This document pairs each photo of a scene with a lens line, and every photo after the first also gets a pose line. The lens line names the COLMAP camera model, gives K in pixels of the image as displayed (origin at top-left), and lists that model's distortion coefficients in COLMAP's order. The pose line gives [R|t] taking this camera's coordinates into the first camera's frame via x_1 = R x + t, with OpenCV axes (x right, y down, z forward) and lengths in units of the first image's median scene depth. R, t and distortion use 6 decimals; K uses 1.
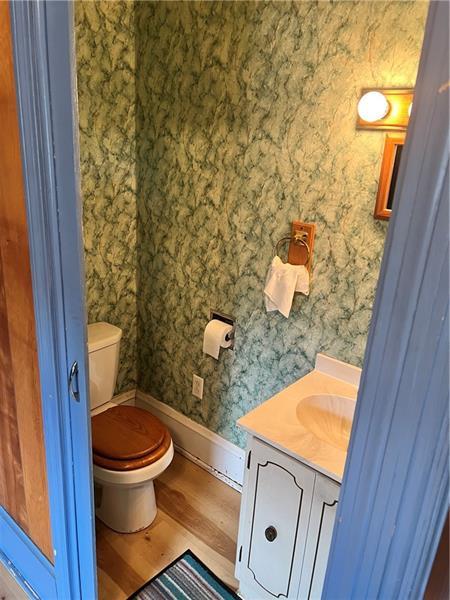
lens RADIAL K [[450.3, 0, 223.3], [0, 450.3, 300.4], [0, 0, 1]] dist [0.041763, -0.046443]
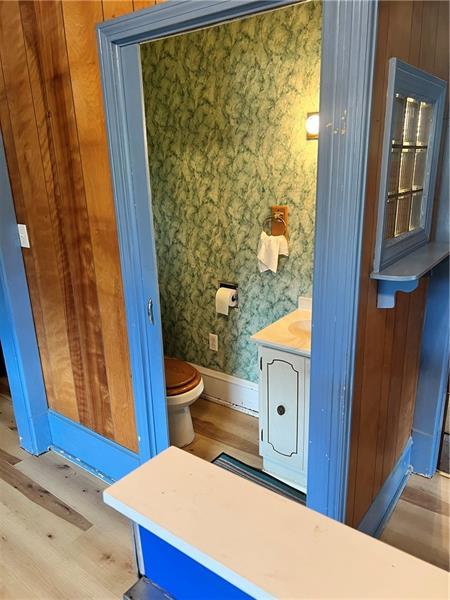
lens RADIAL K [[450.3, 0, 223.2], [0, 450.3, 302.8], [0, 0, 1]] dist [0.041763, -0.046443]
pose [[0.993400, -0.108215, 0.038037, -0.081179], [0.109156, 0.993744, -0.023597, 0.135989], [-0.035246, 0.027593, 0.998998, -0.389557]]
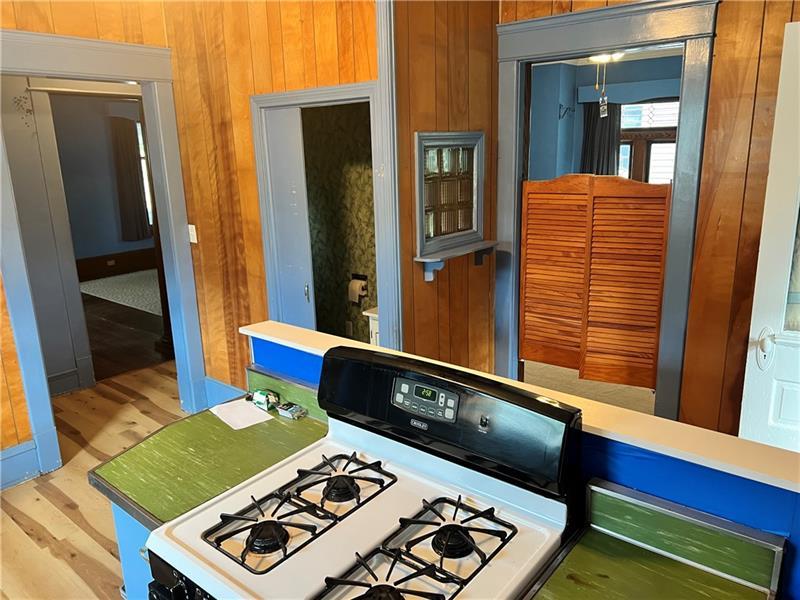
lens RADIAL K [[600.4, 0, 405.1], [0, 600.4, 294.1], [0, 0, 1]] dist [0.041763, -0.046443]
pose [[0.995662, -0.092702, 0.008025, 0.152697], [0.093049, 0.991881, -0.086678, 0.330980], [0.000075, 0.087049, 0.996204, -1.238325]]
